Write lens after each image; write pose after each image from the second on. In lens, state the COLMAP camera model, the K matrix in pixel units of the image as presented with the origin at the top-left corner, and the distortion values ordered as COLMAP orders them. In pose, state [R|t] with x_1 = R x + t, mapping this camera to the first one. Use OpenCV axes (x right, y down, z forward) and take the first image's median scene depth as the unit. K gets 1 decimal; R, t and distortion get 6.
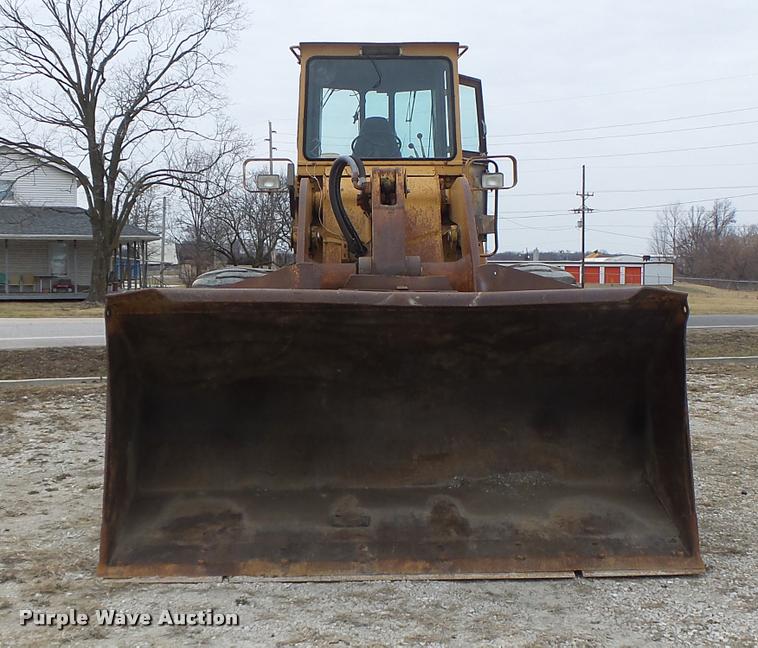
lens RADIAL K [[1096.4, 0, 379.0], [0, 1096.4, 324.0], [0, 0, 1]] dist [-0.001216, 0.033713]
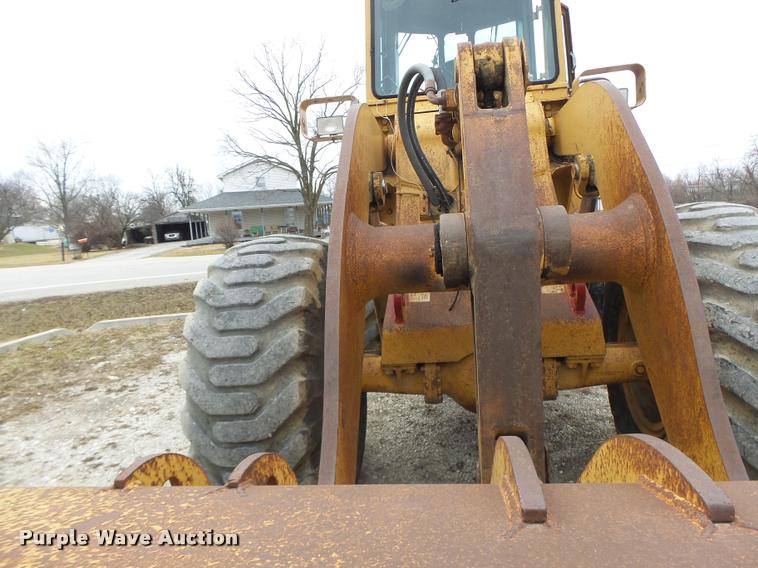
lens RADIAL K [[522.4, 0, 379.0], [0, 522.4, 284.0], [0, 0, 1]] dist [-0.004261, -0.001900]
pose [[0.987217, -0.042018, -0.153741, -0.007277], [0.055045, 0.995153, 0.081487, -0.036168], [0.149572, -0.088908, 0.984745, 0.542075]]
